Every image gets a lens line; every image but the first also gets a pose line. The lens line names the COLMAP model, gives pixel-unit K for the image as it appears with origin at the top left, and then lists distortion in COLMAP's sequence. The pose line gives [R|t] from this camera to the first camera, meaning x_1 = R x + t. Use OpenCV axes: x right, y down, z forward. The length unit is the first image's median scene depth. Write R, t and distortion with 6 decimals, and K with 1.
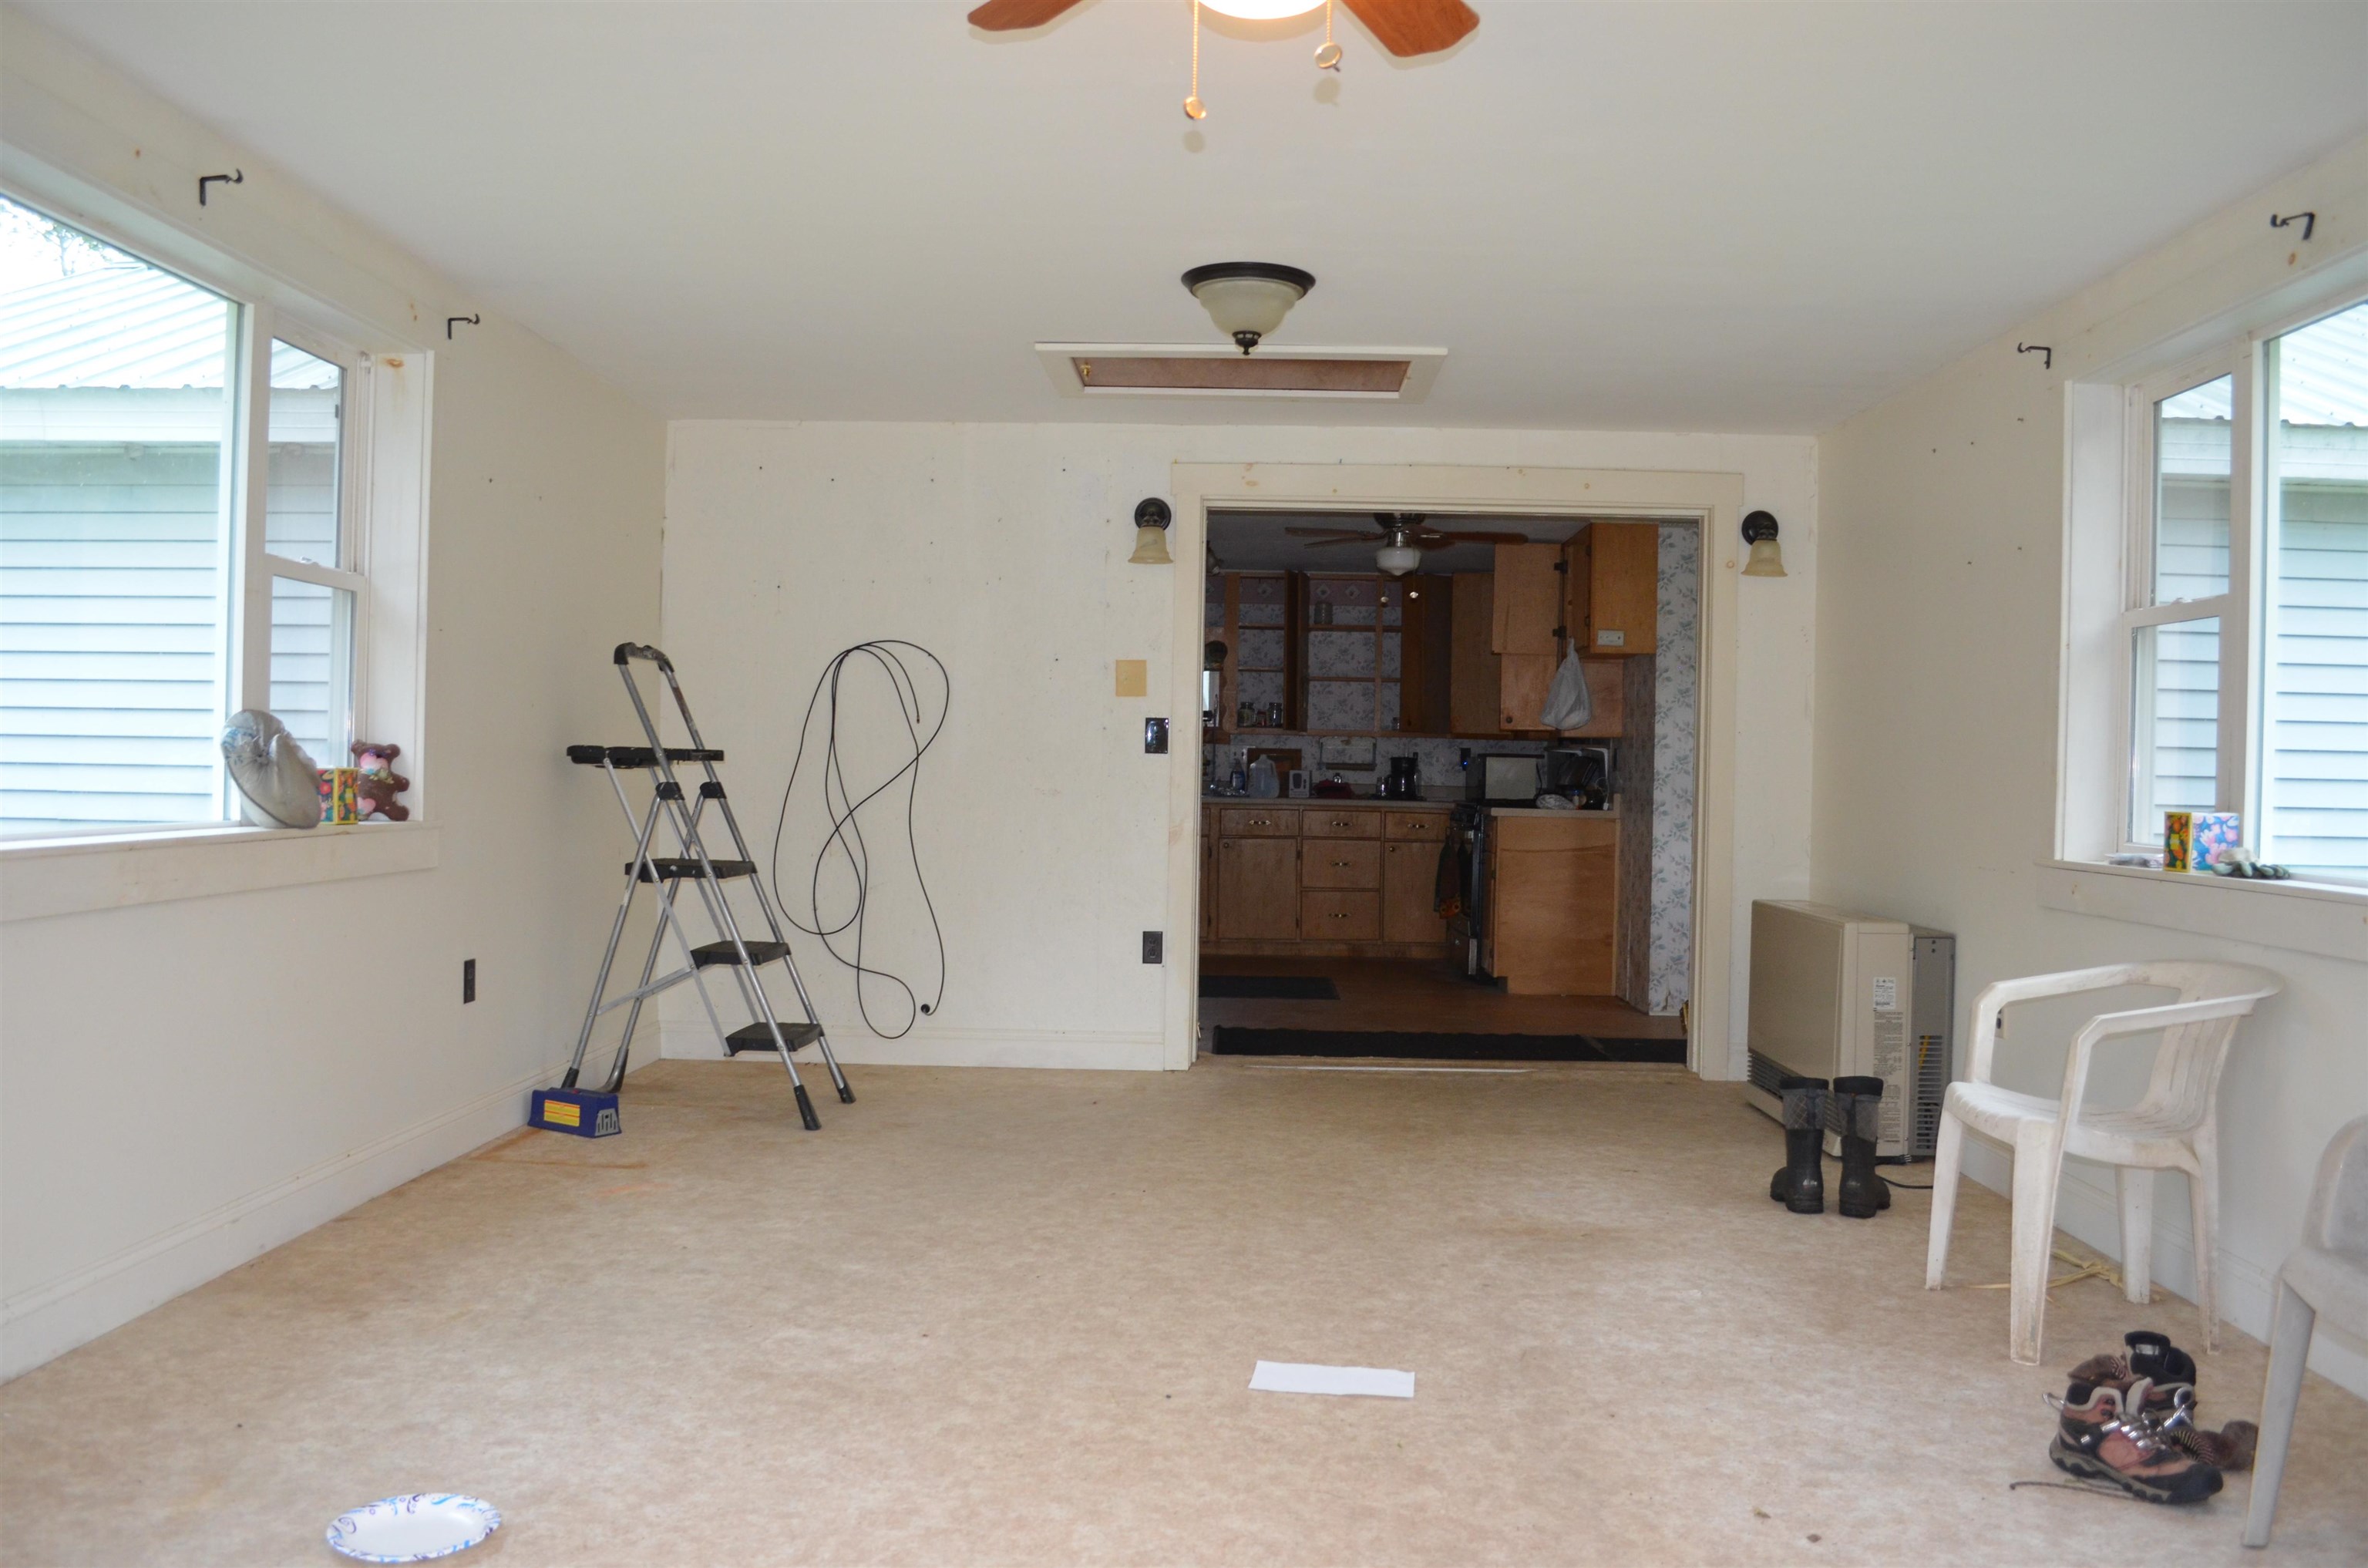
lens RADIAL K [[1952.5, 0, 1184.8], [0, 1952.5, 783.4], [0, 0, 1]] dist [-0.098518, 0.017839]
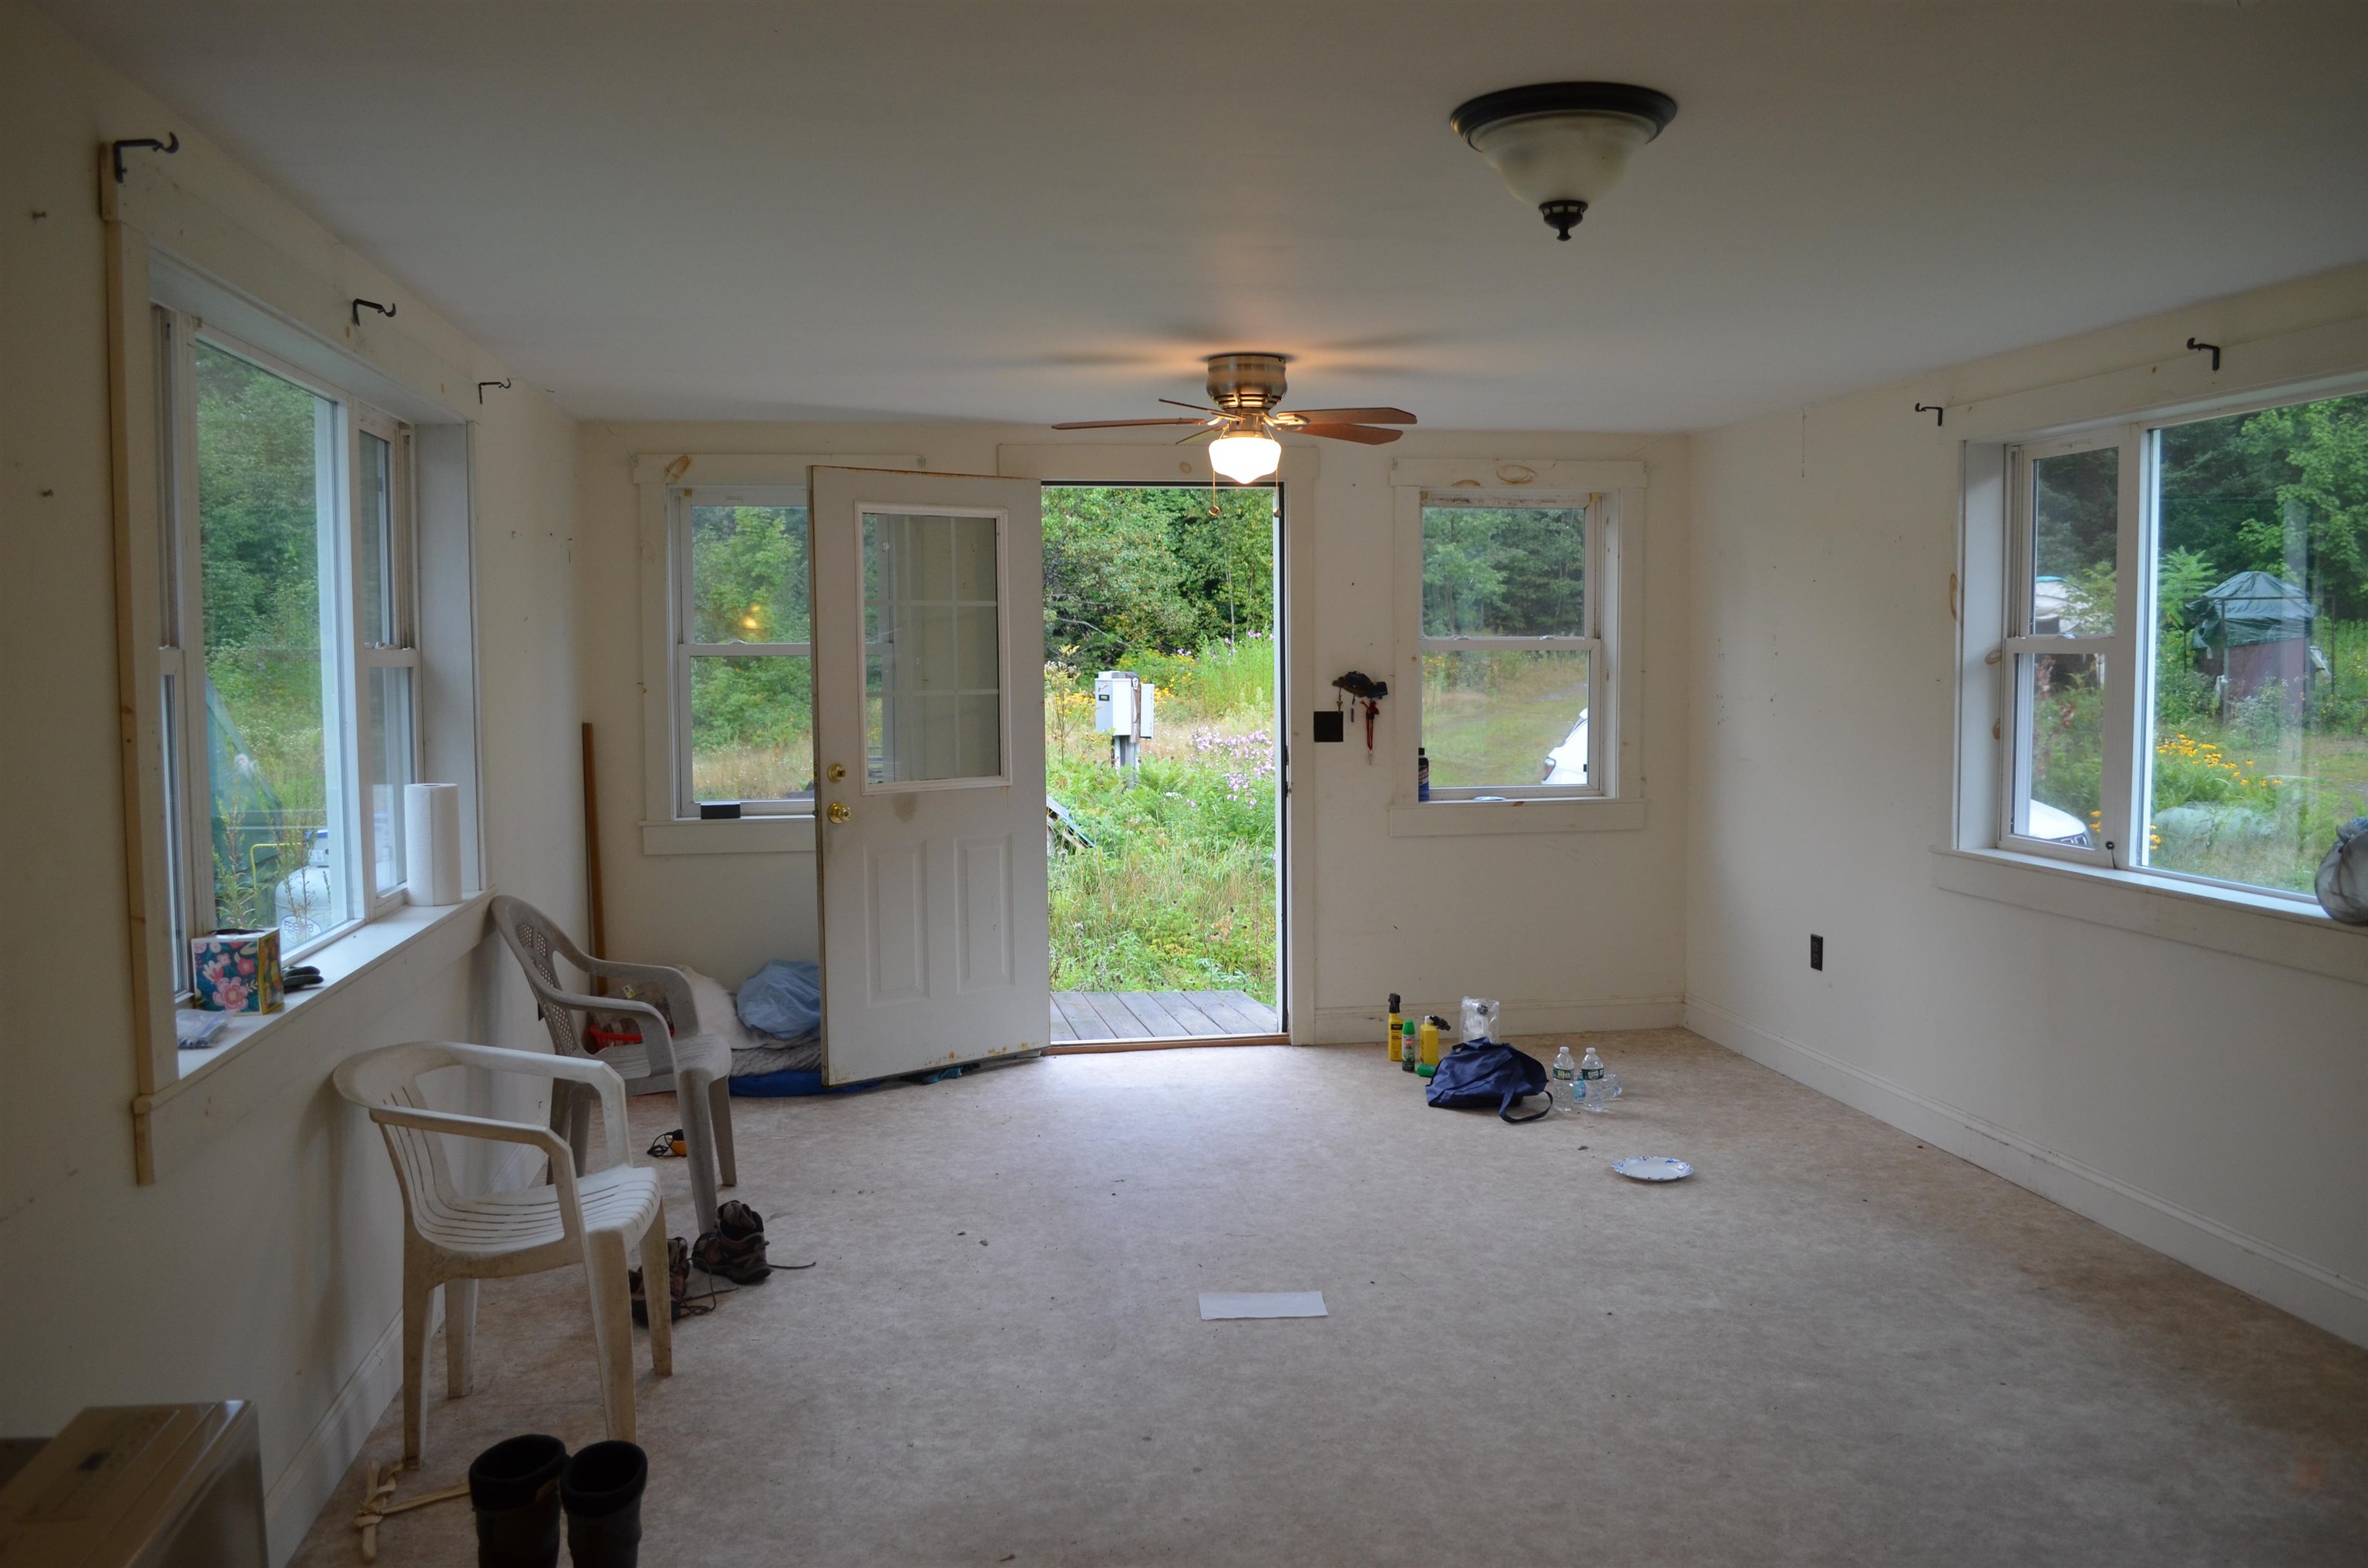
lens RADIAL K [[1952.5, 0, 1183.7], [0, 1952.5, 788.6], [0, 0, 1]] dist [-0.098518, 0.017839]
pose [[-0.983994, -0.001241, -0.178197, 0.353311], [-0.015269, 0.996886, 0.077368, -0.132185], [0.177546, 0.078851, -0.980949, 2.195035]]
